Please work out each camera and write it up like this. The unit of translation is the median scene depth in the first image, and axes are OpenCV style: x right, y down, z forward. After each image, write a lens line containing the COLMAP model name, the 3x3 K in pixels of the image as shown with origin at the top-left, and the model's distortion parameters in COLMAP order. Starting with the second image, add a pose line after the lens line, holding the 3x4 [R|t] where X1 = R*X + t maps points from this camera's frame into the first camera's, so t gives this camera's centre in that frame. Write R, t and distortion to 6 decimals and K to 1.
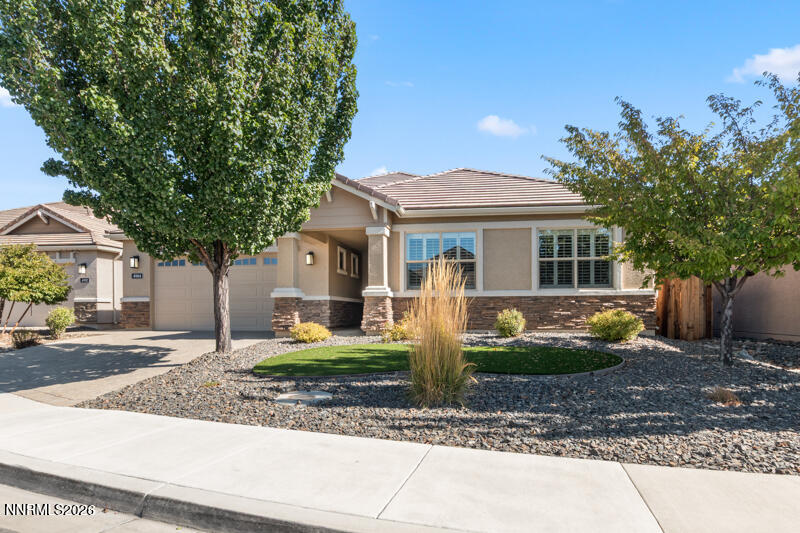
lens RADIAL K [[348.9, 0, 402.3], [0, 348.9, 270.6], [0, 0, 1]] dist [0.002940, 0.000043]
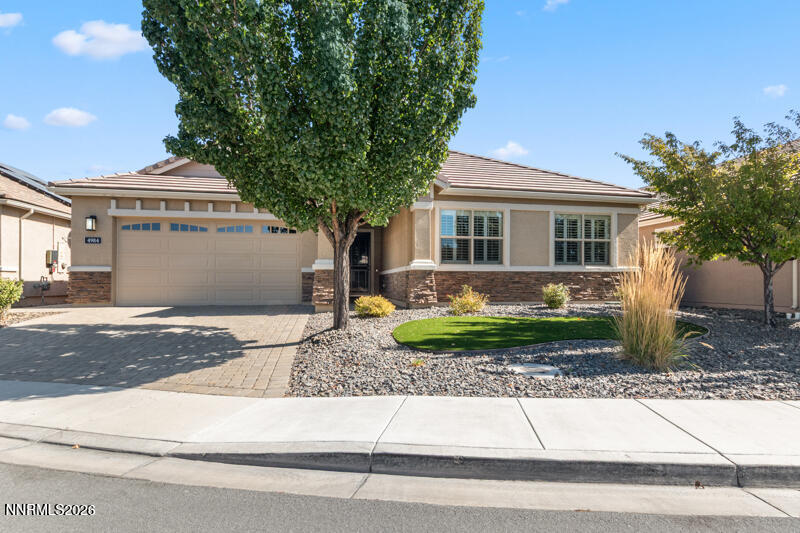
lens RADIAL K [[341.5, 0, 399.9], [0, 341.5, 243.5], [0, 0, 1]] dist [0.000524, 0.000178]
pose [[0.966985, 0.034143, 0.252536, -0.378373], [-0.033659, 0.999414, -0.006239, 0.005204], [-0.252601, -0.002467, 0.967567, 0.053561]]
